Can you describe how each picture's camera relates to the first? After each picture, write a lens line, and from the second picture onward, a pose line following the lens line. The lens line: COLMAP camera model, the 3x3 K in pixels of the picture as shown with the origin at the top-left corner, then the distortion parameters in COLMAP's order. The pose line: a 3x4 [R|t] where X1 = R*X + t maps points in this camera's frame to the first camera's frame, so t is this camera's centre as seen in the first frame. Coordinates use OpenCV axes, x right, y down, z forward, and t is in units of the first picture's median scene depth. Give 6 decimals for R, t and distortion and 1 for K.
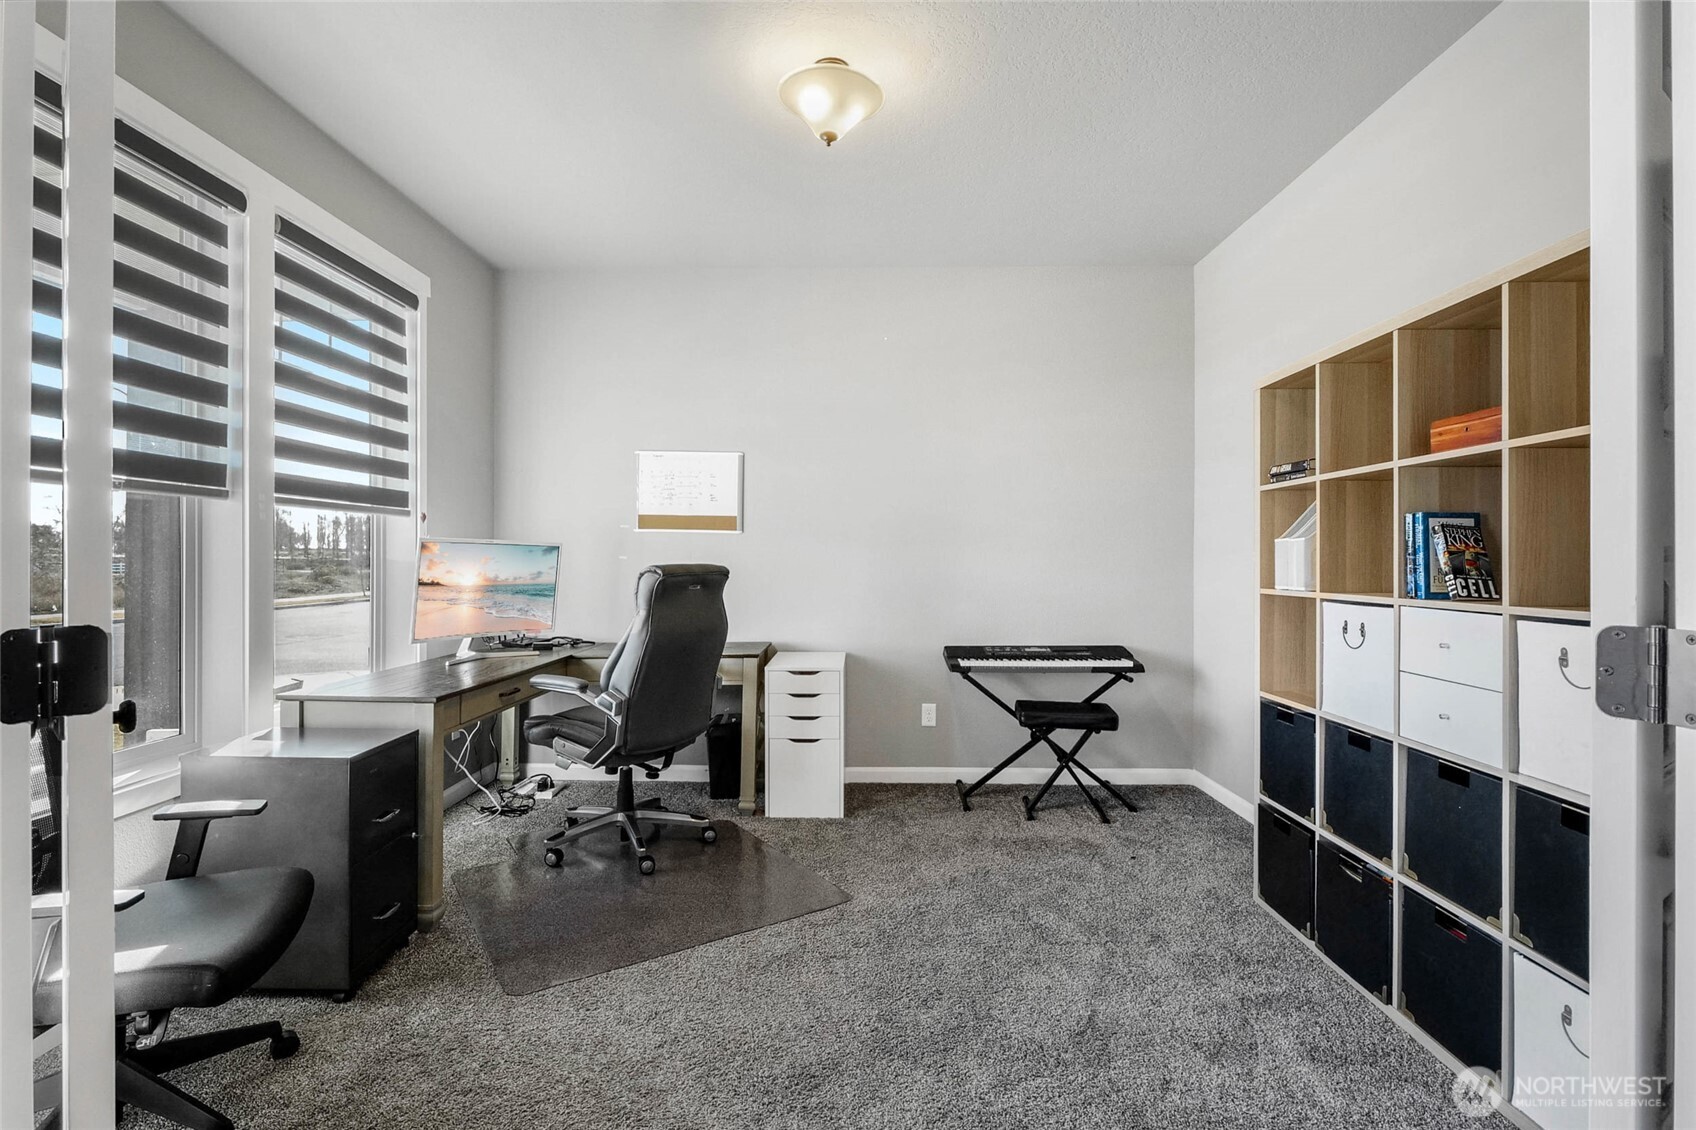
lens RADIAL K [[801.7, 0, 834.0], [0, 801.7, 557.1], [0, 0, 1]] dist [-0.004473, -0.000334]
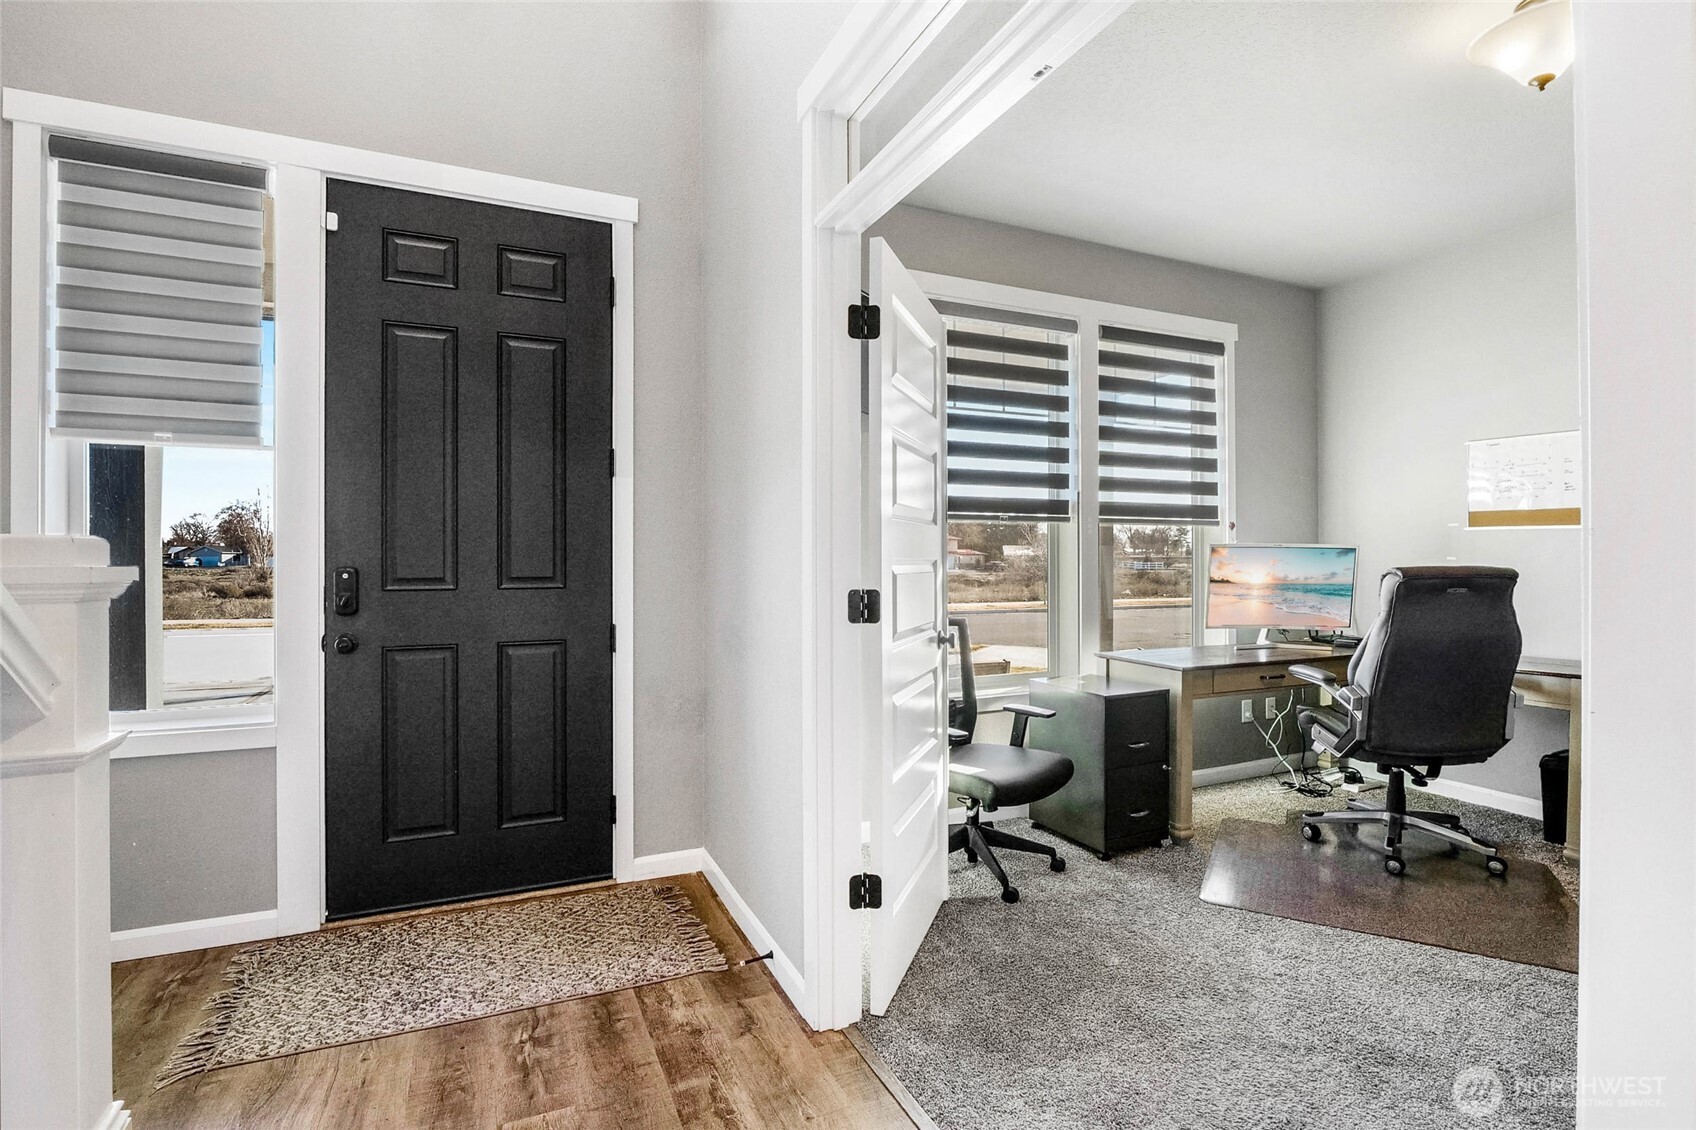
lens RADIAL K [[801.7, 0, 856.4], [0, 801.7, 556.3], [0, 0, 1]] dist [-0.004473, -0.000334]
pose [[0.455313, -0.005301, -0.890316, 0.336196], [0.002796, 0.999986, -0.004524, -0.000483], [0.890327, -0.000430, 0.455321, -0.054041]]
